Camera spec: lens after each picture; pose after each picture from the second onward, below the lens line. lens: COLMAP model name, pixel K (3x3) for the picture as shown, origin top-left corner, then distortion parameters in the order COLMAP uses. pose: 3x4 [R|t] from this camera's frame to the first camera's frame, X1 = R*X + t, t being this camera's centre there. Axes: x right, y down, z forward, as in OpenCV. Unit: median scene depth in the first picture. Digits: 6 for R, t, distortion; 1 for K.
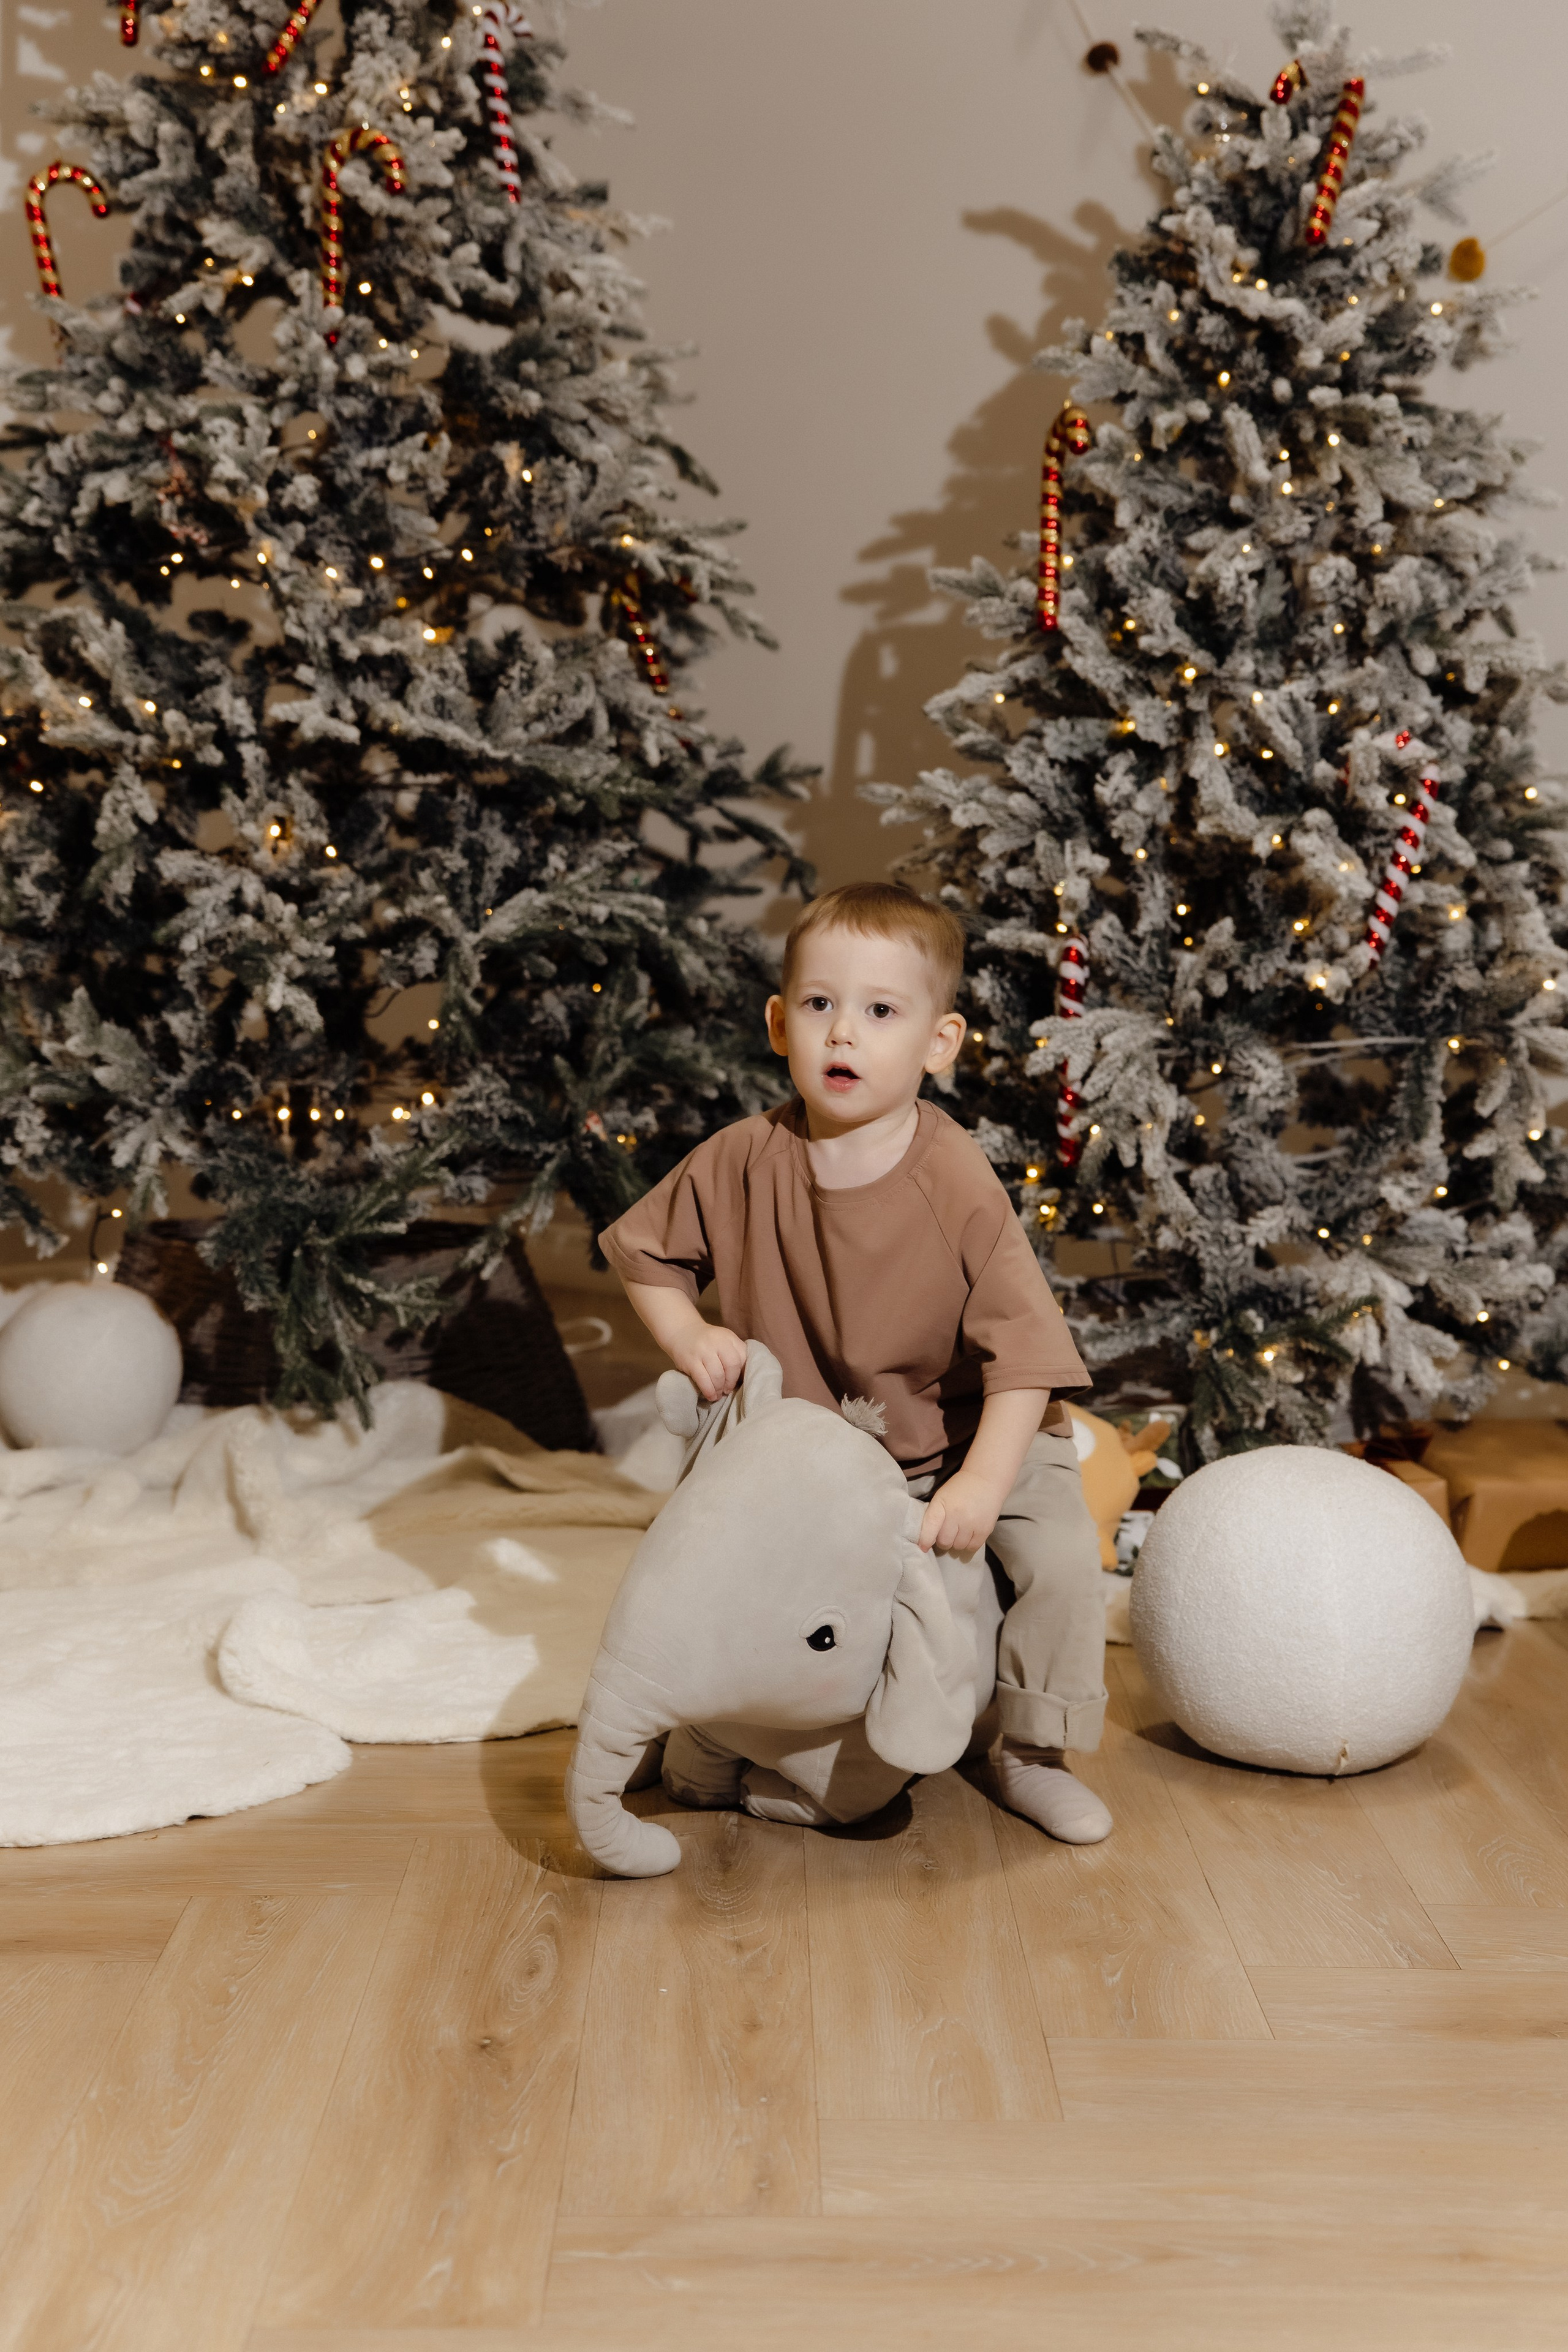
lens RADIAL K [[3518.8, 0, 799.2], [0, 3518.8, 1183.9], [0, 0, 1]] dist [0.090955, 0.096321]
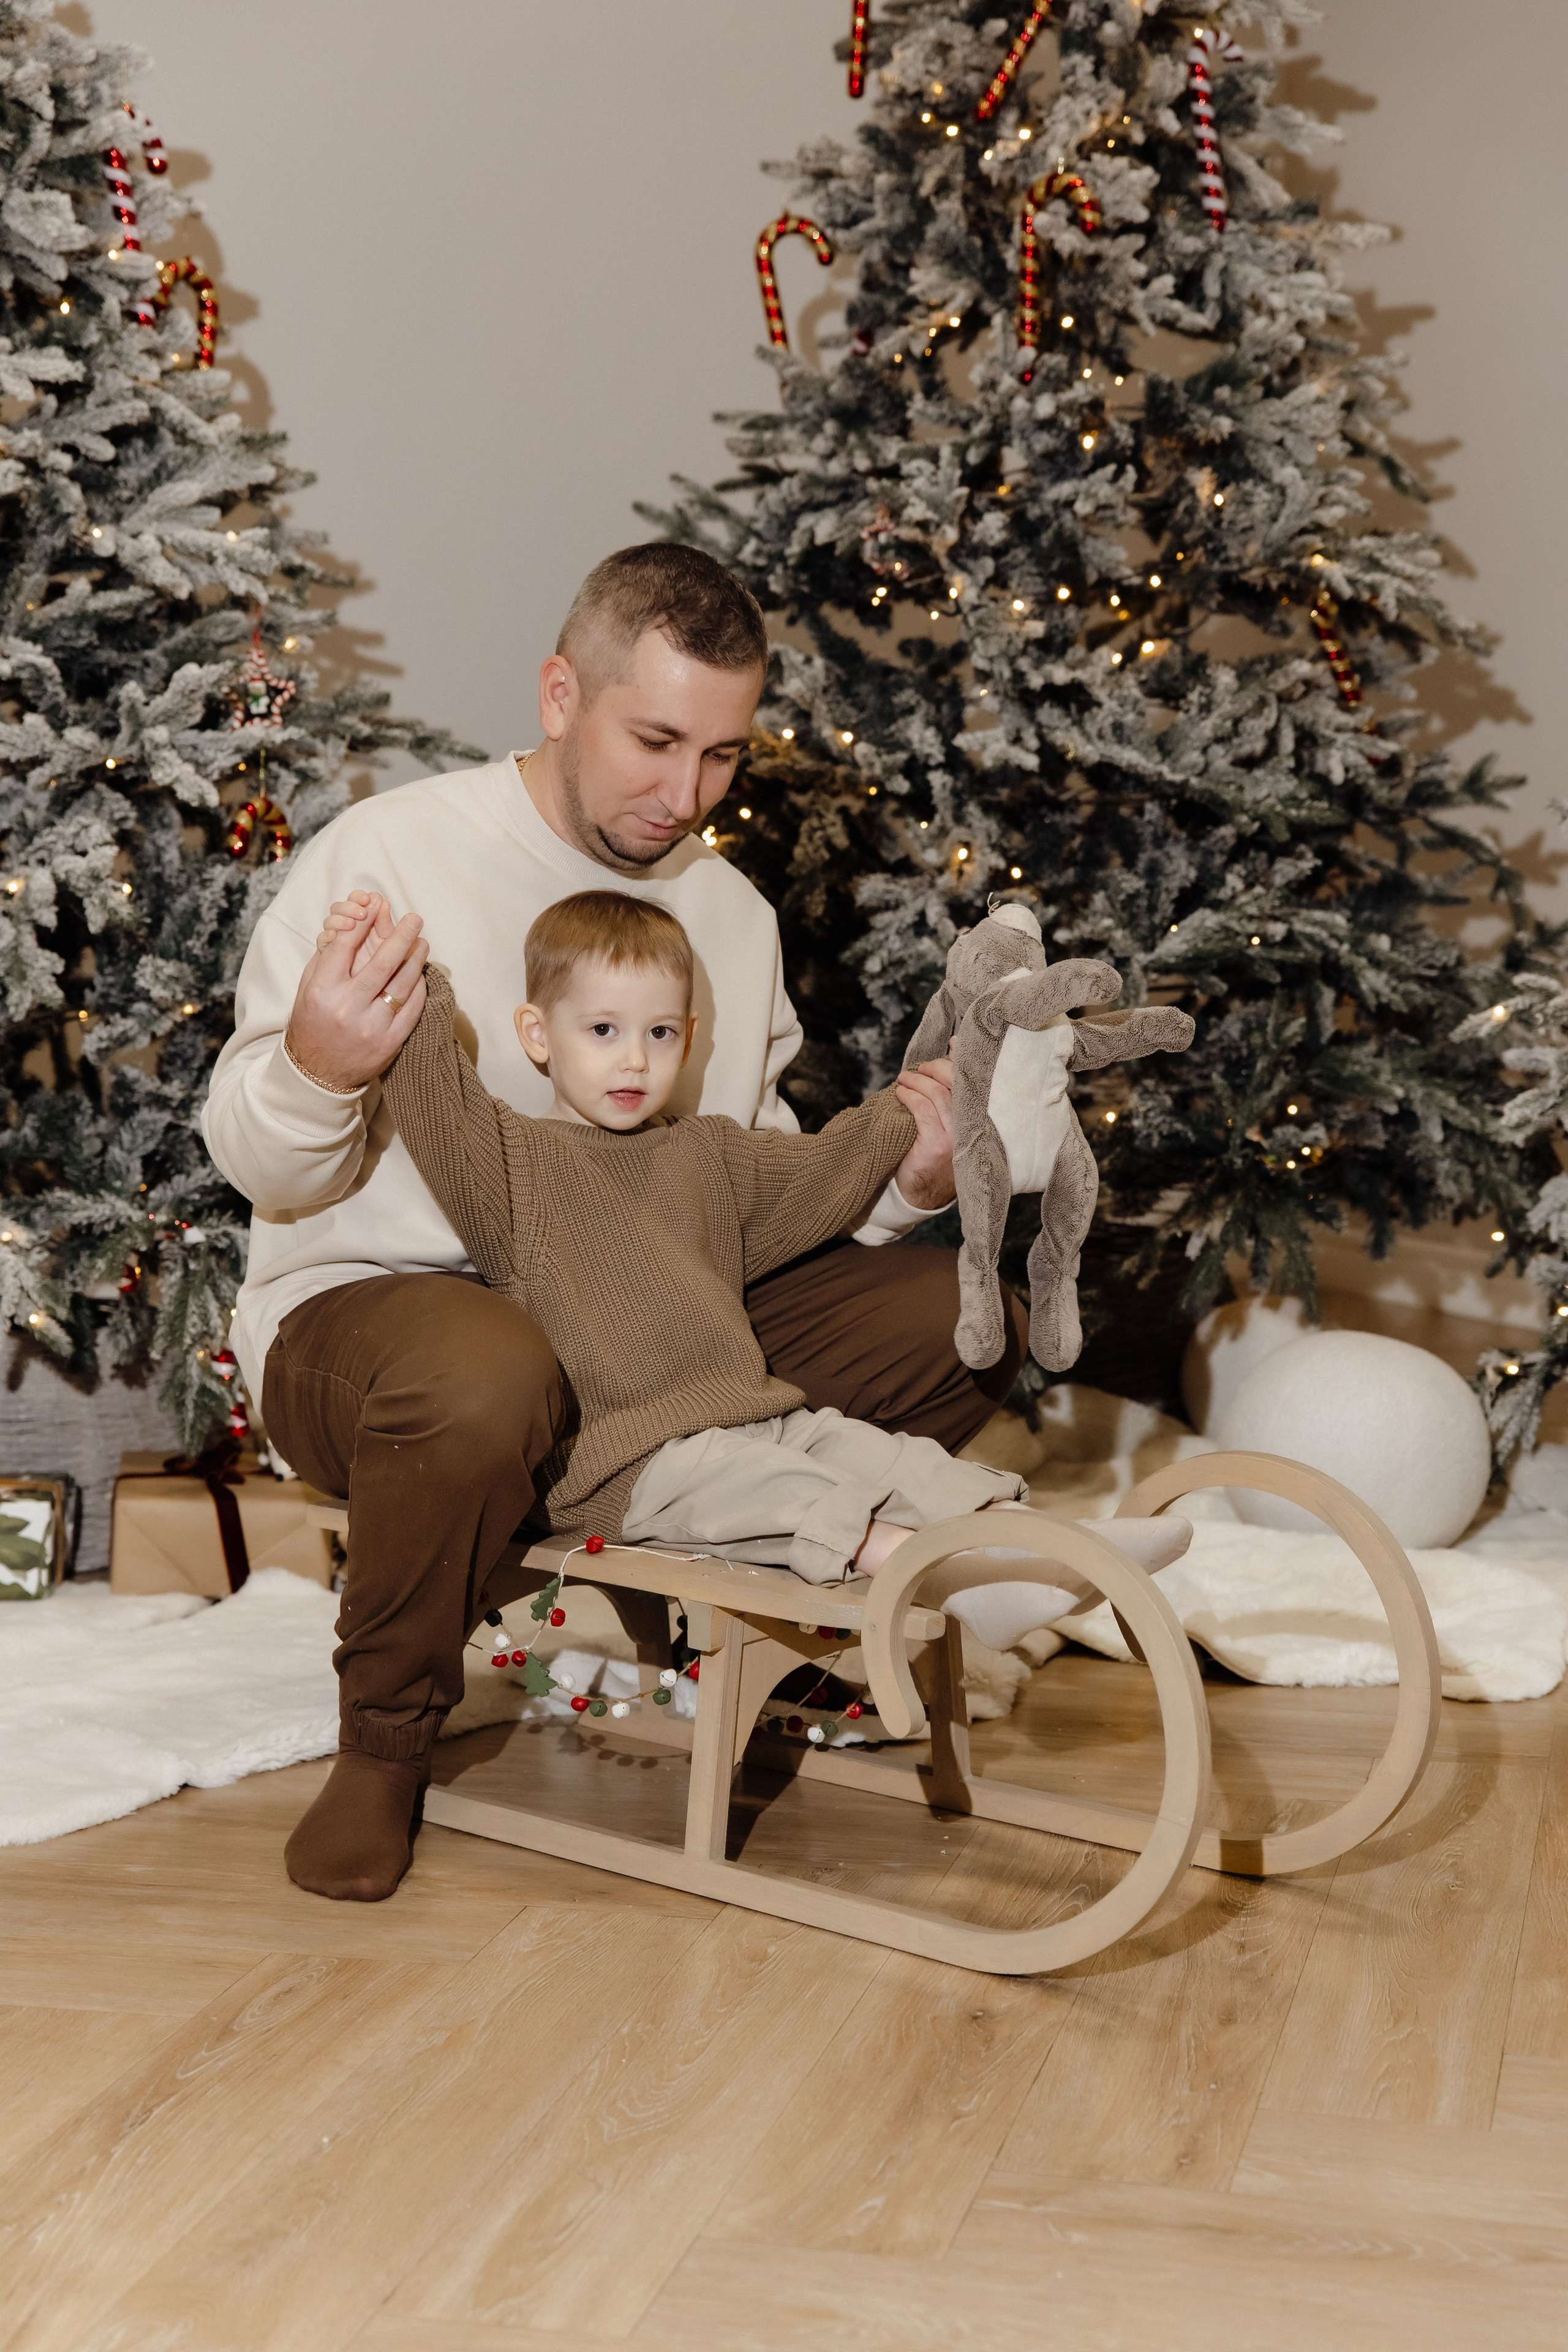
lens RADIAL K [[3698.7, 0, 779.0], [0, 3698.7, 1184.1], [0, 0, 1]] dist [0.113277, 0.155106]
pose [[0.967608, 0.016727, -0.251902, 0.078403], [-0.013993, 0.999822, 0.012641, -0.016250], [0.252068, -0.008707, 0.967670, -0.073810]]
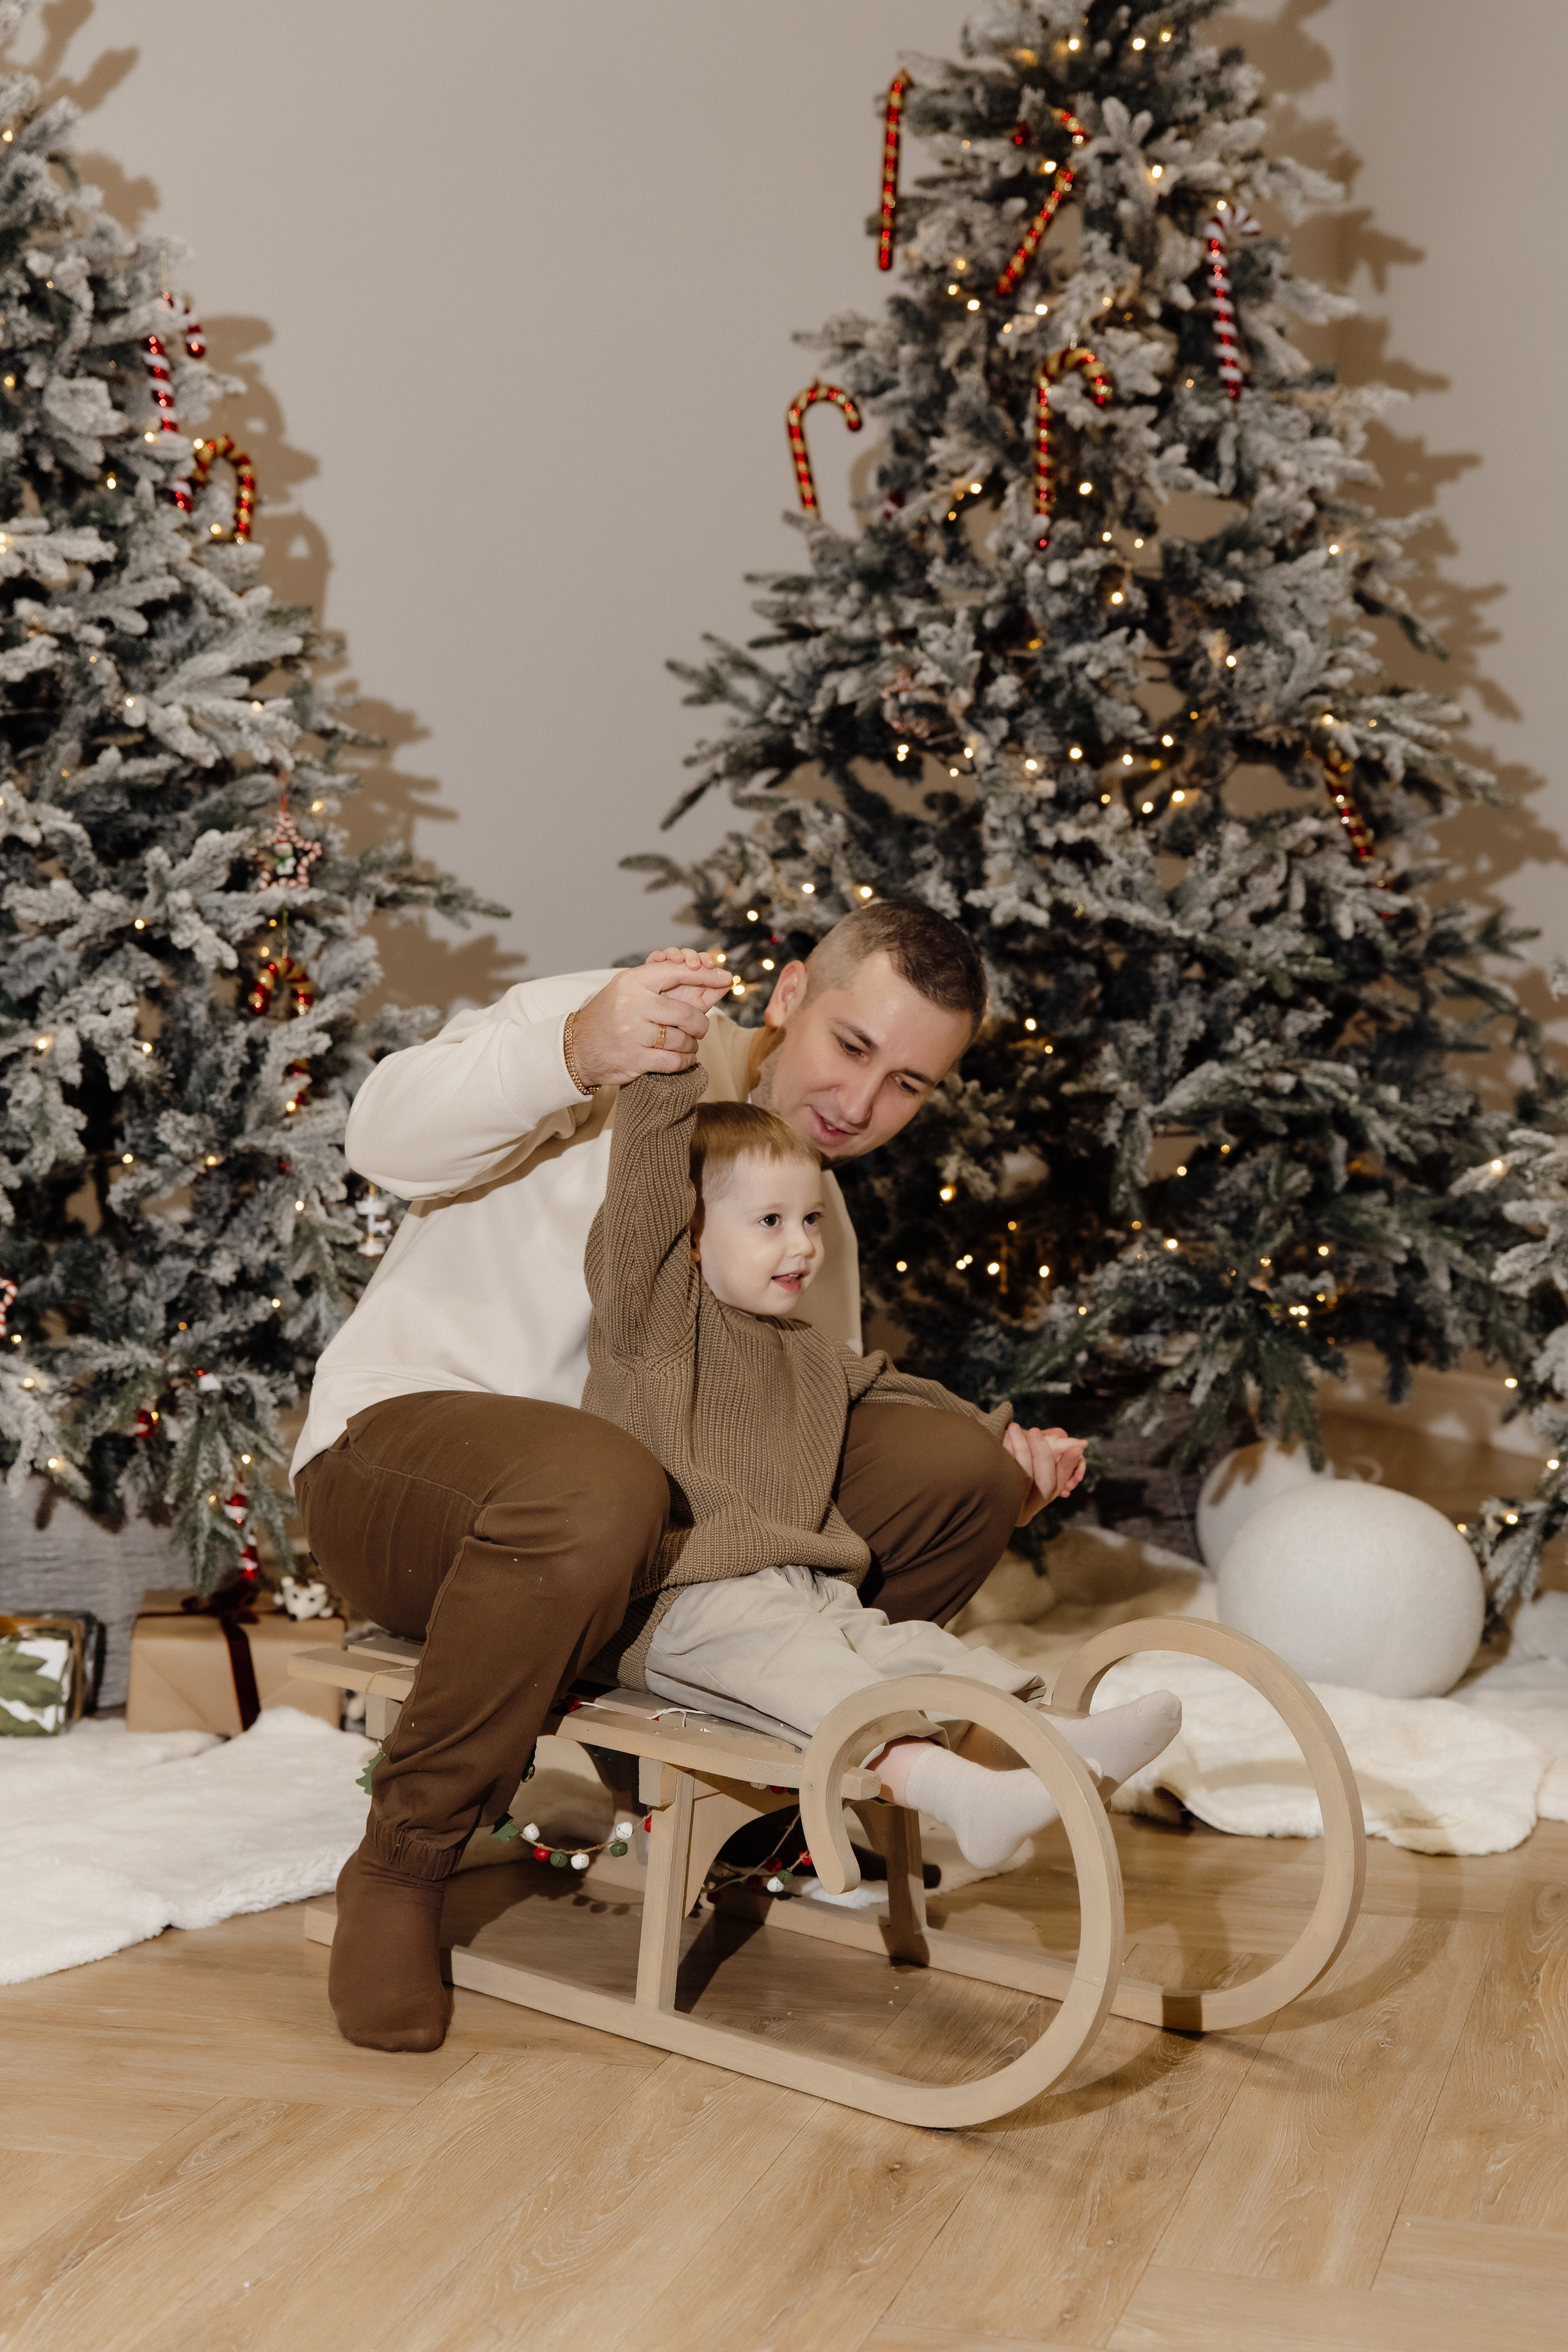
lens RADIAL K [[3737.6, 0, 784.0], [0, 3737.6, 1176.0], [0, 0, 1]] dist [0.132064, 0.089906]
pose [[0.957263, 0.013914, -0.288883, 0.126170], [-0.018938, 0.999714, -0.014605, -0.032190], [0.288597, 0.019452, 0.957253, -0.098943]]
